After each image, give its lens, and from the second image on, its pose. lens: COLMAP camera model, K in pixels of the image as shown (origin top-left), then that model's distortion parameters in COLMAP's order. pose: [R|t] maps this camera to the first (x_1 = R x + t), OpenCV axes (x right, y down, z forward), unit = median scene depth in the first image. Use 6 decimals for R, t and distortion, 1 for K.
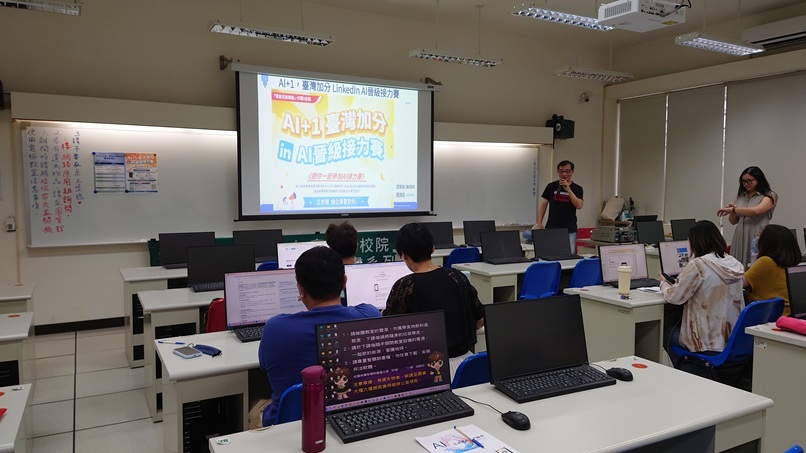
lens RADIAL K [[567.1, 0, 403.8], [0, 567.1, 226.0], [0, 0, 1]] dist [0.027188, -0.026581]
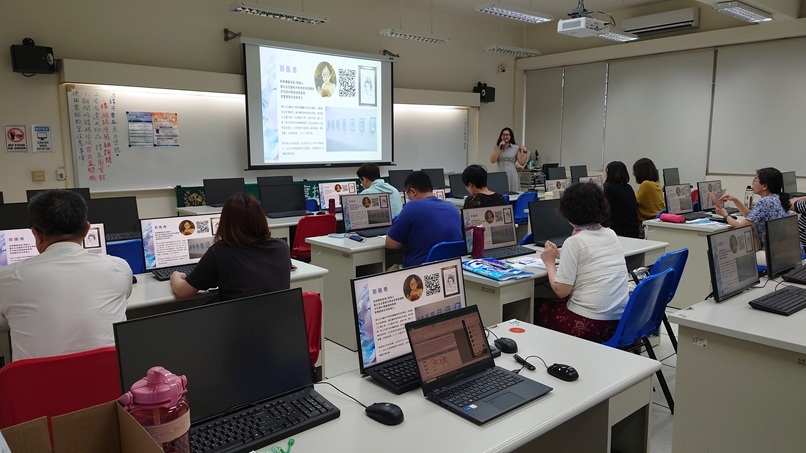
lens RADIAL K [[567.1, 0, 401.1], [0, 567.1, 221.0], [0, 0, 1]] dist [0.027188, -0.026581]
pose [[0.978206, -0.031910, 0.205171, -0.232932], [0.018804, 0.997674, 0.065516, 0.027199], [-0.206785, -0.060230, 0.976531, -0.259043]]
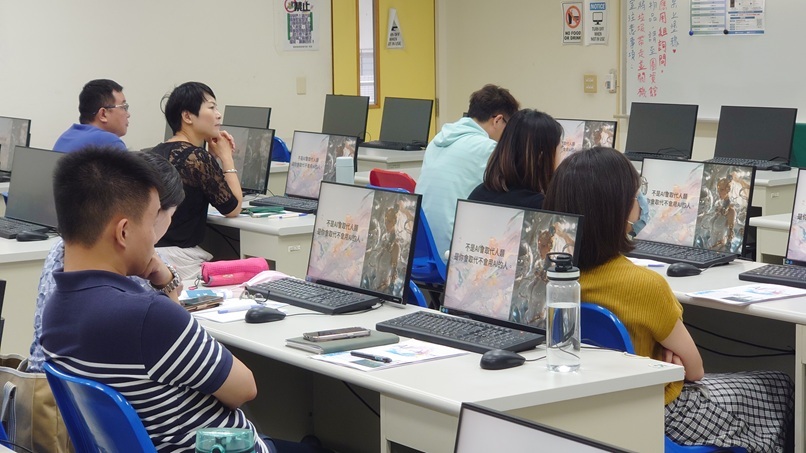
lens RADIAL K [[1665.8, 0, 376.0], [0, 1665.8, 188.7], [0, 0, 1]] dist [0.269282, 0.000000]
pose [[0.108765, 0.098590, -0.989166, 1.170475], [-0.049735, 0.994363, 0.093639, -0.045208], [0.992823, 0.039012, 0.113055, 0.457534]]
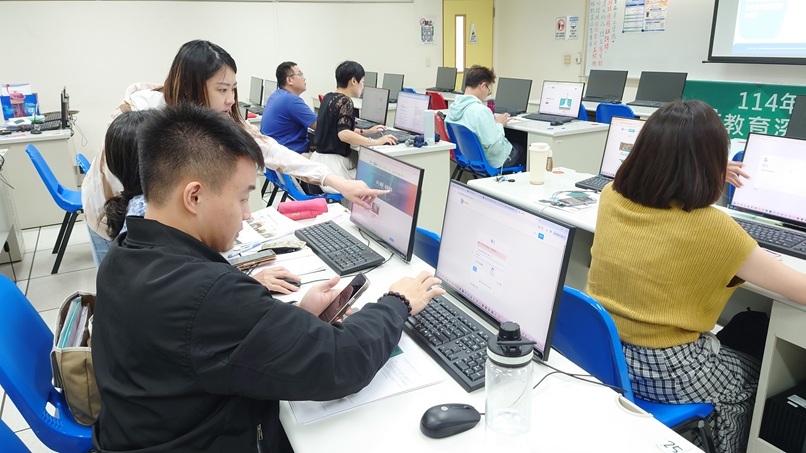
lens RADIAL K [[567.1, 0, 402.1], [0, 567.1, 232.7], [0, 0, 1]] dist [0.027188, -0.026581]
pose [[-0.017101, 0.321793, -0.946656, 0.693996], [-0.033283, 0.946086, 0.322200, -0.030523], [0.999300, 0.037017, -0.005469, 0.547677]]
